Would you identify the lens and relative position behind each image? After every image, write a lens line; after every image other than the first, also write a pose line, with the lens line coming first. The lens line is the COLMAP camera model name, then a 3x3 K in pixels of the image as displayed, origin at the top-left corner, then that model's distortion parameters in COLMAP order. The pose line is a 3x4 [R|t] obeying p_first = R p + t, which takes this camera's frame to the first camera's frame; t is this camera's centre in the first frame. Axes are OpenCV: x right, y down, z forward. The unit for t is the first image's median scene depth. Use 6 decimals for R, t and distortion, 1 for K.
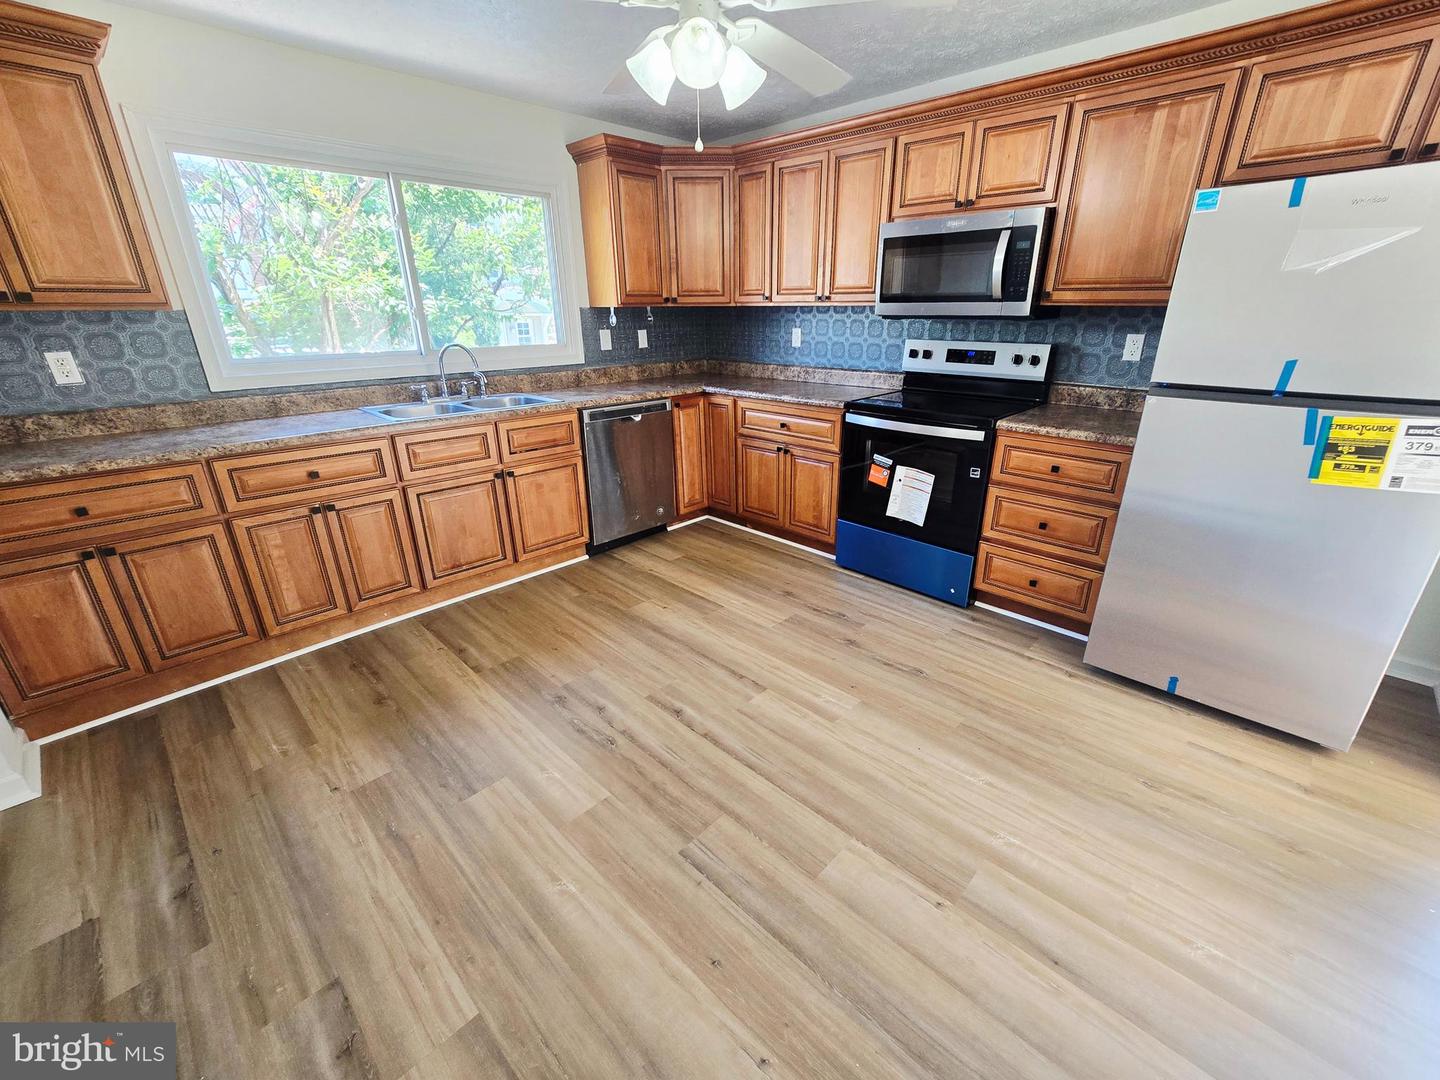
lens RADIAL K [[601.0, 0, 732.5], [0, 601.0, 540.7], [0, 0, 1]] dist [-0.003602, 0.000984]
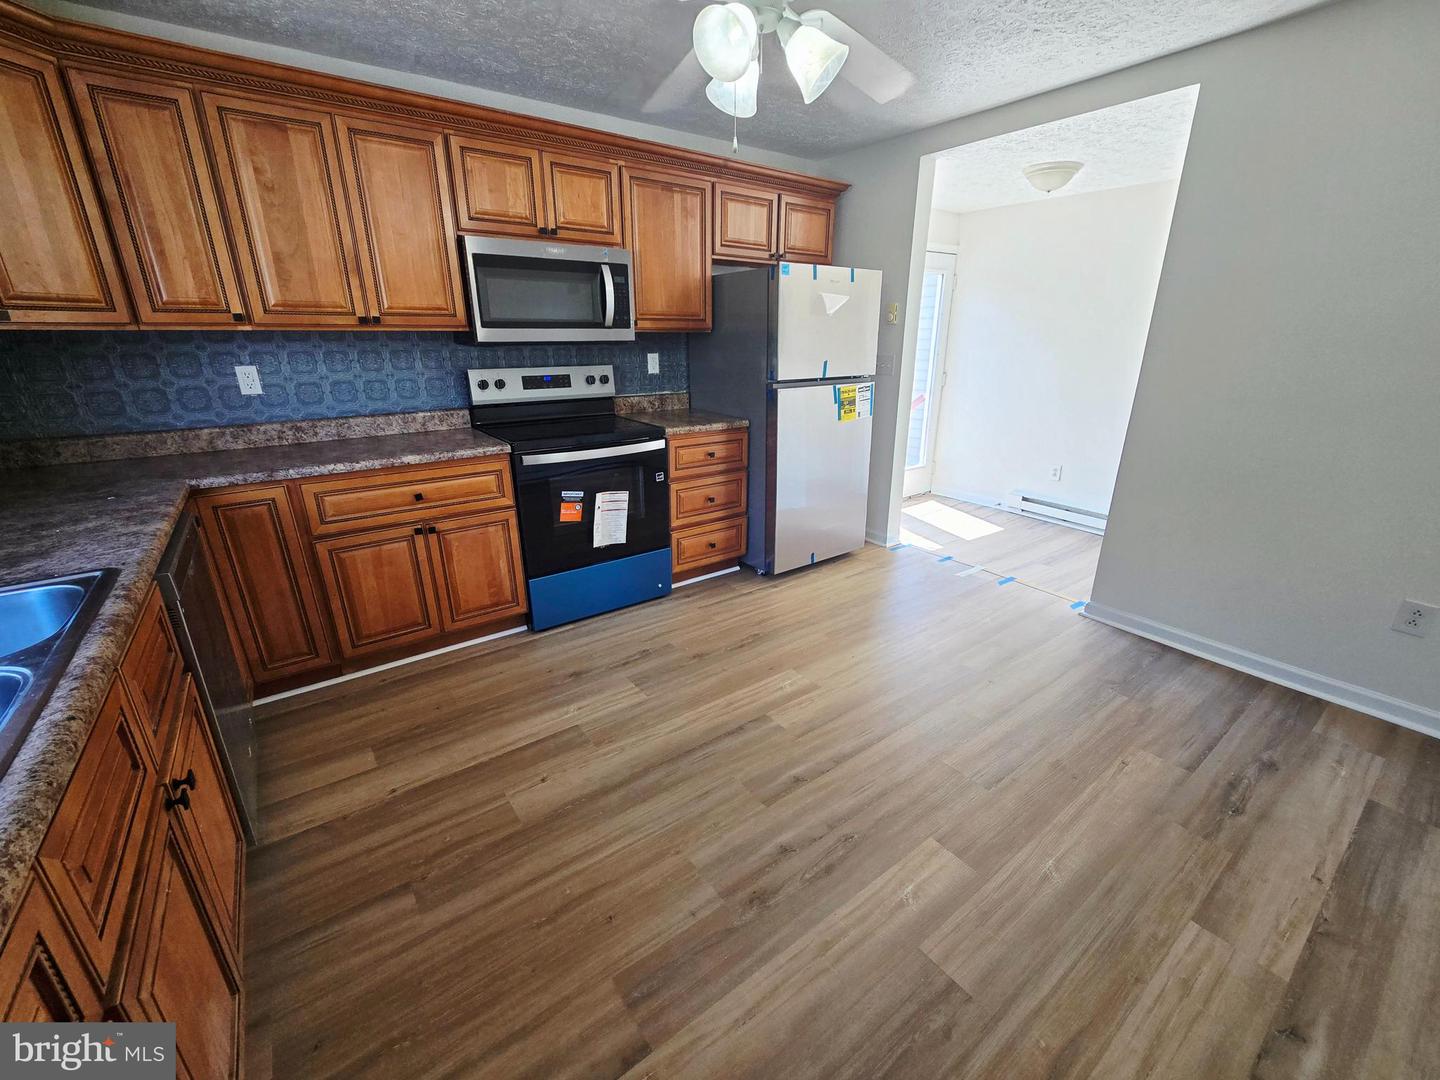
lens RADIAL K [[601.0, 0, 728.6], [0, 601.0, 543.1], [0, 0, 1]] dist [-0.003602, 0.000984]
pose [[0.157069, -0.322548, 0.933430, -0.645949], [0.357358, 0.899677, 0.250751, -0.227619], [-0.920665, 0.294184, 0.256577, 0.595295]]
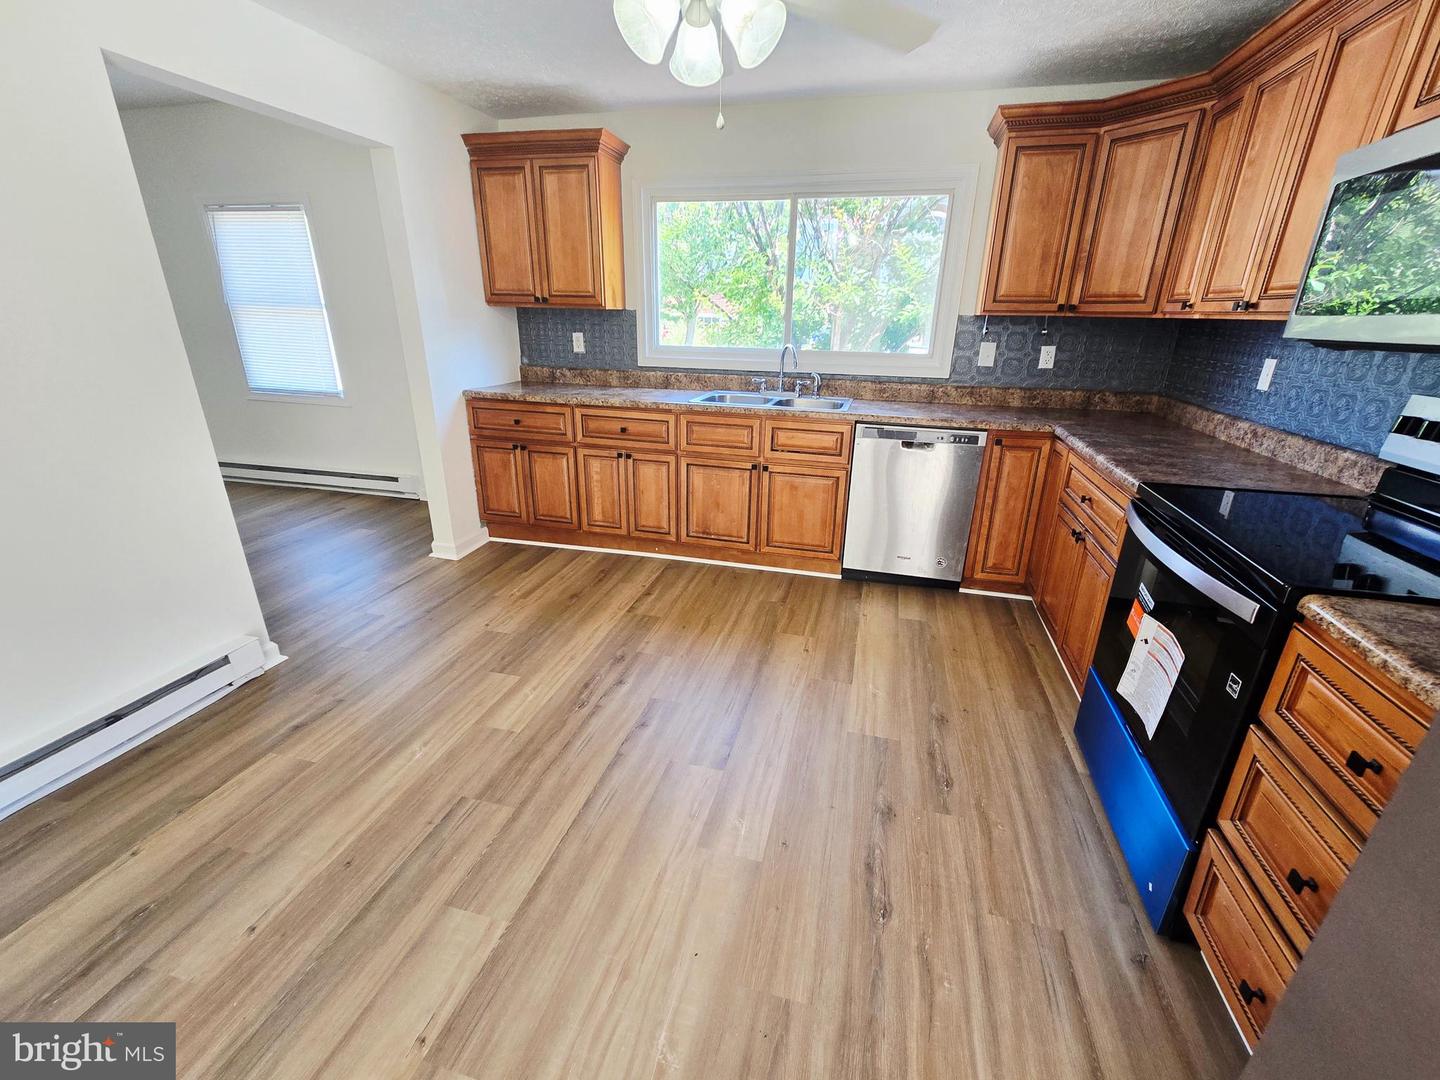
lens RADIAL K [[601.0, 0, 725.8], [0, 601.0, 538.8], [0, 0, 1]] dist [-0.003602, 0.000984]
pose [[0.492897, 0.319591, -0.809268, 0.519930], [-0.333180, 0.928533, 0.163762, -0.154728], [0.803768, 0.188914, 0.564153, 0.393043]]
